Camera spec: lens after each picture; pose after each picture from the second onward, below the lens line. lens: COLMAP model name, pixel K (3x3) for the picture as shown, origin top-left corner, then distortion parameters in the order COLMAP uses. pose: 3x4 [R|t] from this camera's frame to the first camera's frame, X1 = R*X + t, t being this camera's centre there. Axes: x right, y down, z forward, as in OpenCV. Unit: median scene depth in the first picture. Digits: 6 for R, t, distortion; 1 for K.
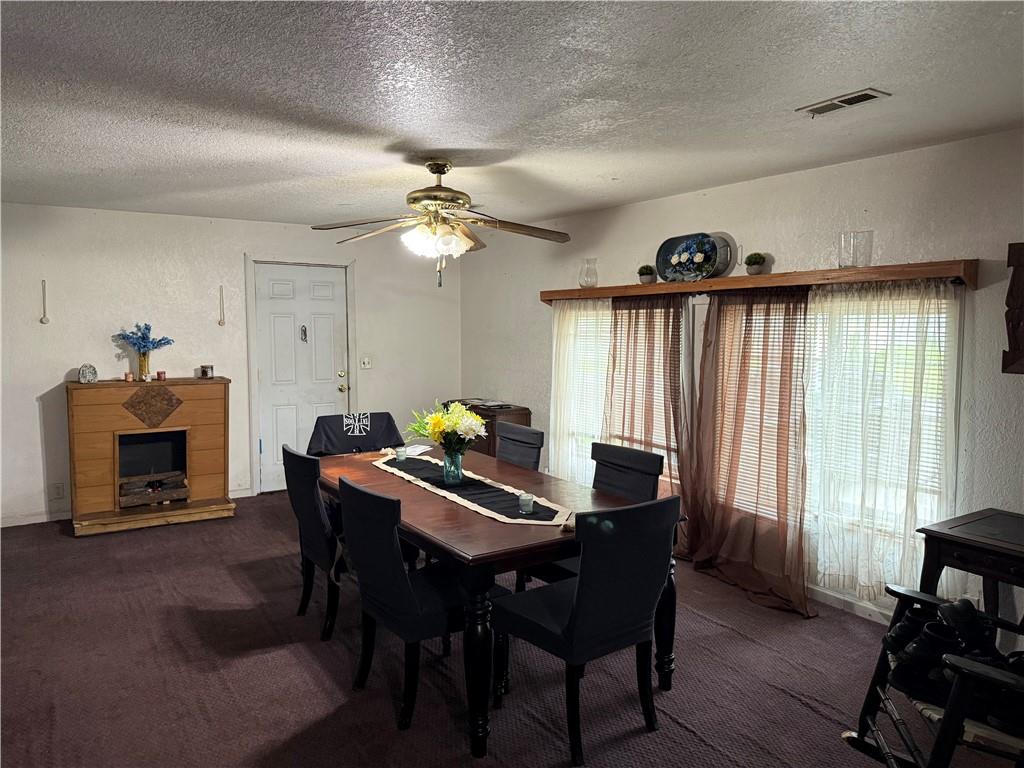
lens RADIAL K [[723.7, 0, 512.4], [0, 723.7, 384.9], [0, 0, 1]] dist [0.067221, -0.083052]
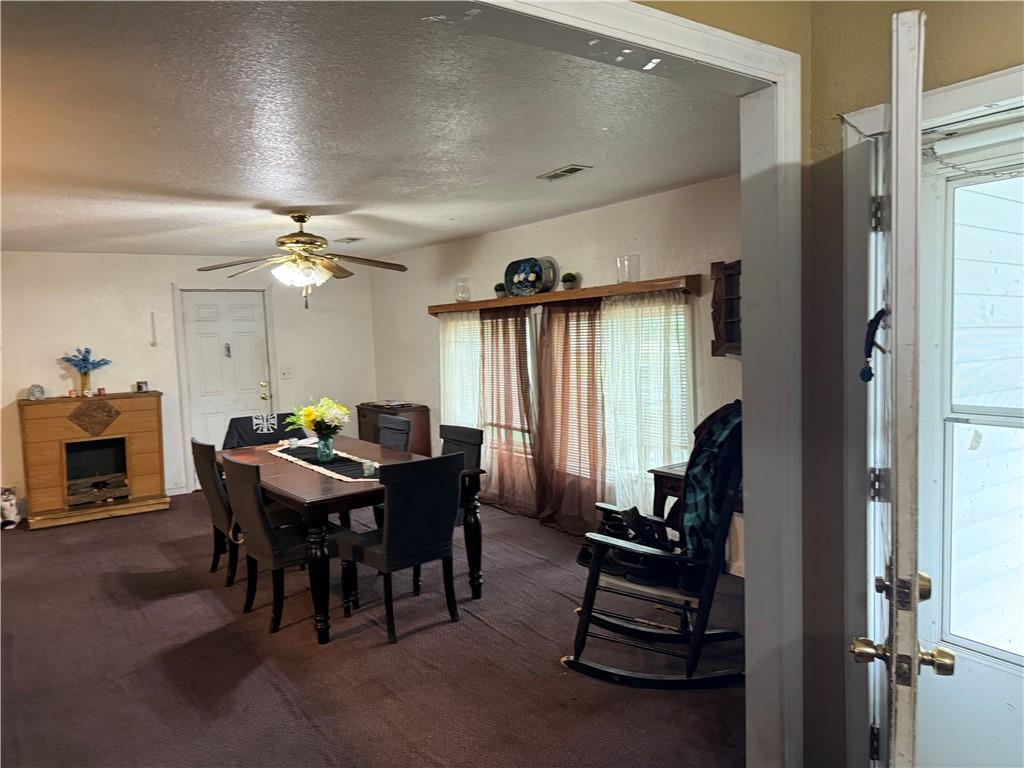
lens RADIAL K [[723.7, 0, 522.3], [0, 723.7, 388.1], [0, 0, 1]] dist [0.067221, -0.083052]
pose [[0.997893, -0.045092, 0.046648, 0.150914], [0.045444, 0.998946, -0.006495, 0.022179], [-0.046306, 0.008601, 0.998890, -0.220491]]
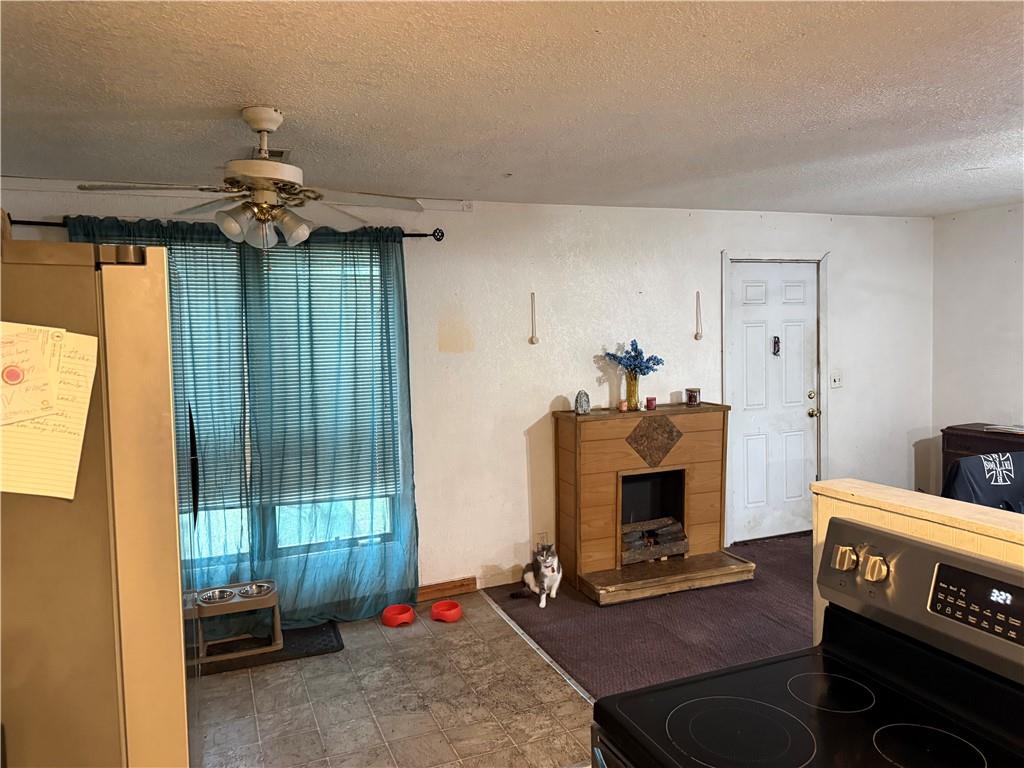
lens RADIAL K [[723.7, 0, 502.9], [0, 723.7, 375.7], [0, 0, 1]] dist [0.067221, -0.083052]
pose [[0.981101, -0.021305, -0.192321, -0.541921], [0.016684, 0.999533, -0.025614, -0.027569], [0.192777, 0.021922, 0.980998, 0.183306]]
